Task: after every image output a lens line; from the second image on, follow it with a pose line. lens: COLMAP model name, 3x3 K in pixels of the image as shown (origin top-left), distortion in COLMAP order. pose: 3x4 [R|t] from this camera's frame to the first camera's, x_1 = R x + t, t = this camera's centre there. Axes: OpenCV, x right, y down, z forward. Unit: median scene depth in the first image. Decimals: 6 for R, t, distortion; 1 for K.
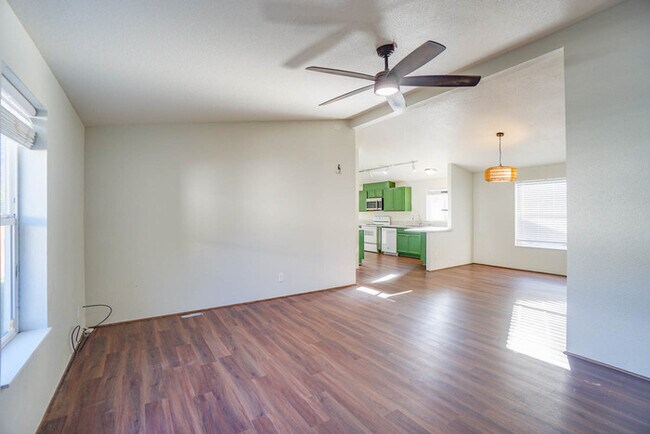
lens RADIAL K [[294.6, 0, 307.2], [0, 294.6, 212.4], [0, 0, 1]] dist [-0.015005, 0.000033]
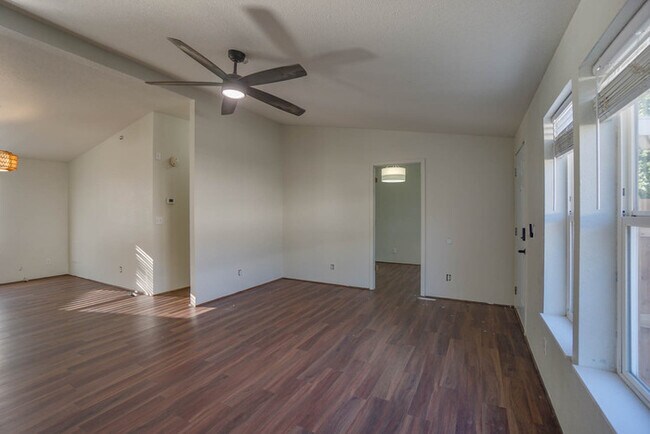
lens RADIAL K [[294.6, 0, 326.6], [0, 294.6, 212.6], [0, 0, 1]] dist [-0.015005, 0.000033]
pose [[-0.515746, 0.001879, 0.856740, -0.813468], [-0.000759, 0.999996, -0.002651, 0.007936], [-0.856741, -0.002018, -0.515742, 1.302315]]
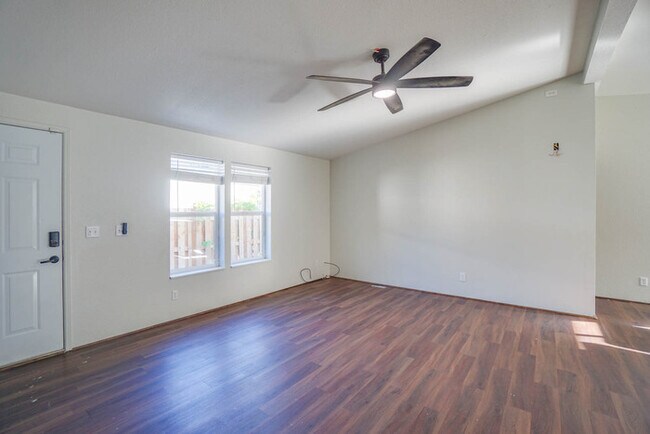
lens RADIAL K [[294.6, 0, 324.4], [0, 294.6, 212.1], [0, 0, 1]] dist [-0.015005, 0.000033]
pose [[0.359609, 0.004189, -0.933094, 1.209159], [0.005751, 0.999961, 0.006706, -0.001320], [0.933085, -0.007778, 0.359571, 0.445341]]
